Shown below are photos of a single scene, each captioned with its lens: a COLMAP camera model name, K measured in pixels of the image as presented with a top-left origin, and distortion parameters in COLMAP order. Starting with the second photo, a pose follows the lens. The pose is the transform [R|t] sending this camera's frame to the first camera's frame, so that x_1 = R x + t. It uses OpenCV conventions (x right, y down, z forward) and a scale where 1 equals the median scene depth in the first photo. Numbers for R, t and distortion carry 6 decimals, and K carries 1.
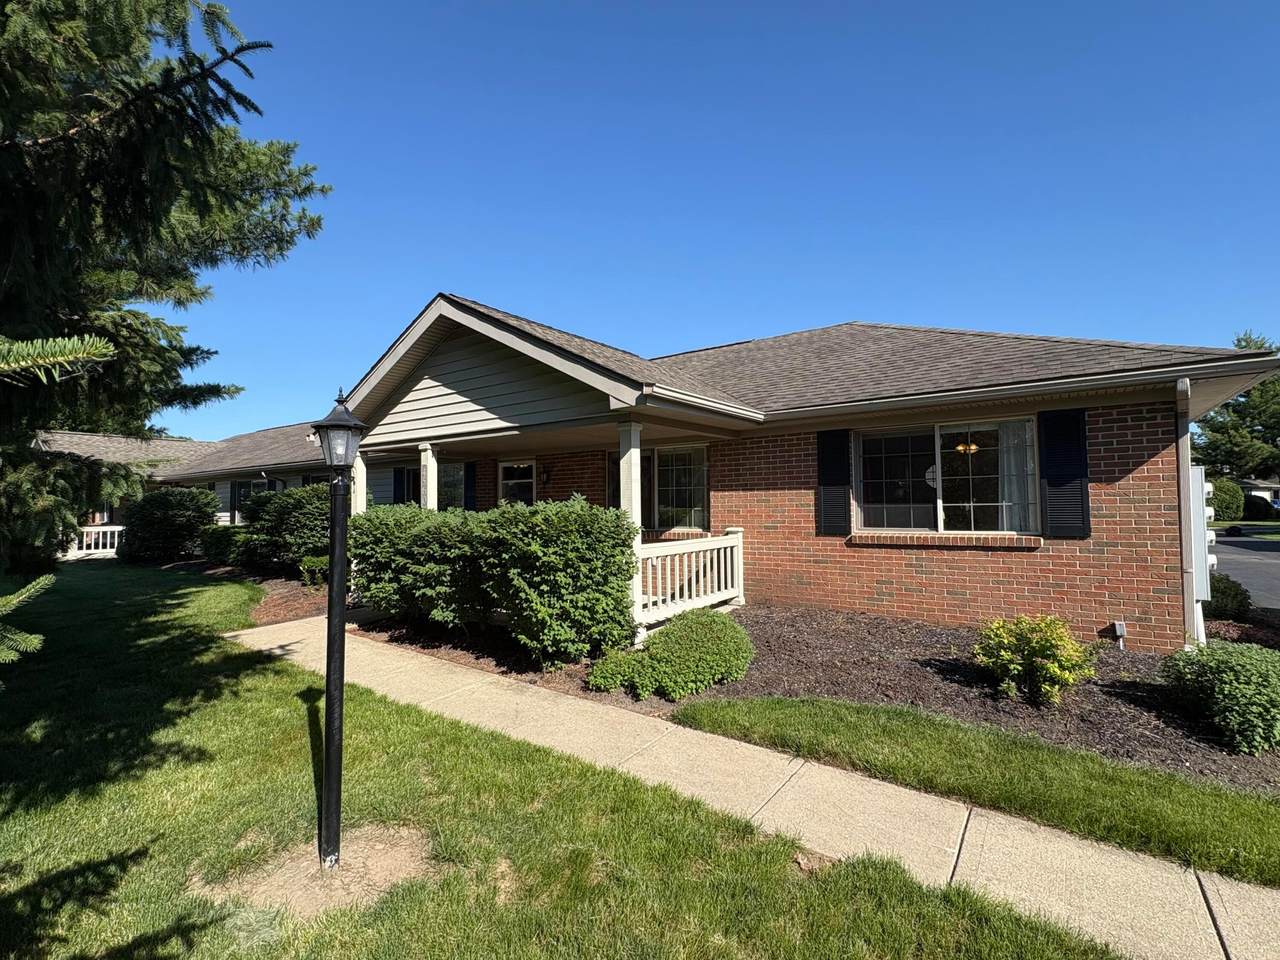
lens RADIAL K [[584.6, 0, 640.0], [0, 584.6, 480.0], [0, 0, 1]] dist [0.002508, 0.000721]
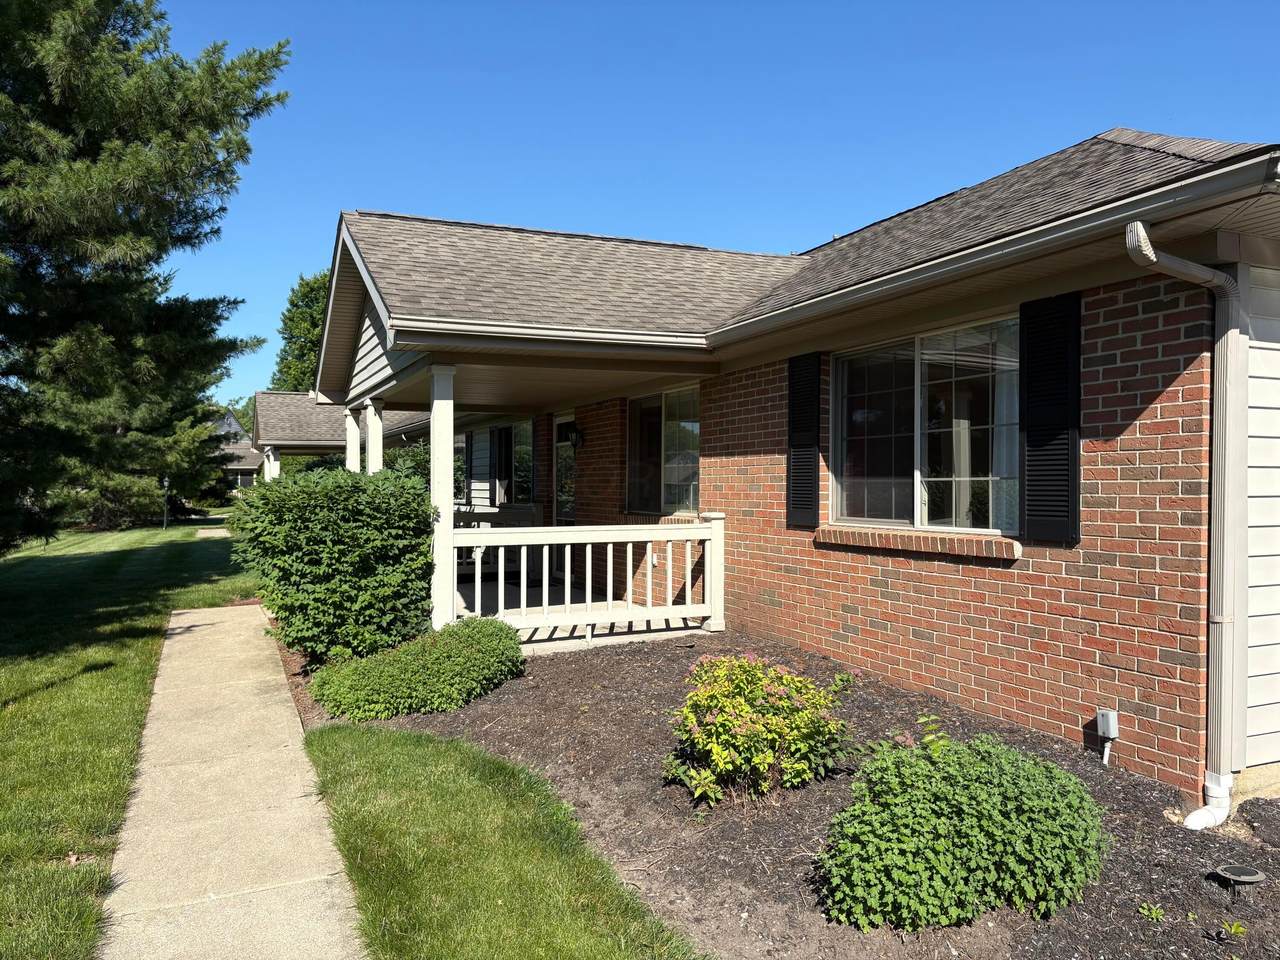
lens RADIAL K [[938.5, 0, 644.4], [0, 938.5, 487.0], [0, 0, 1]] dist [0.050376, -0.001873]
pose [[0.862390, 0.013285, -0.506071, 0.717469], [0.013156, 0.998730, 0.048637, 0.001614], [0.506074, -0.048602, 0.861120, 0.073931]]
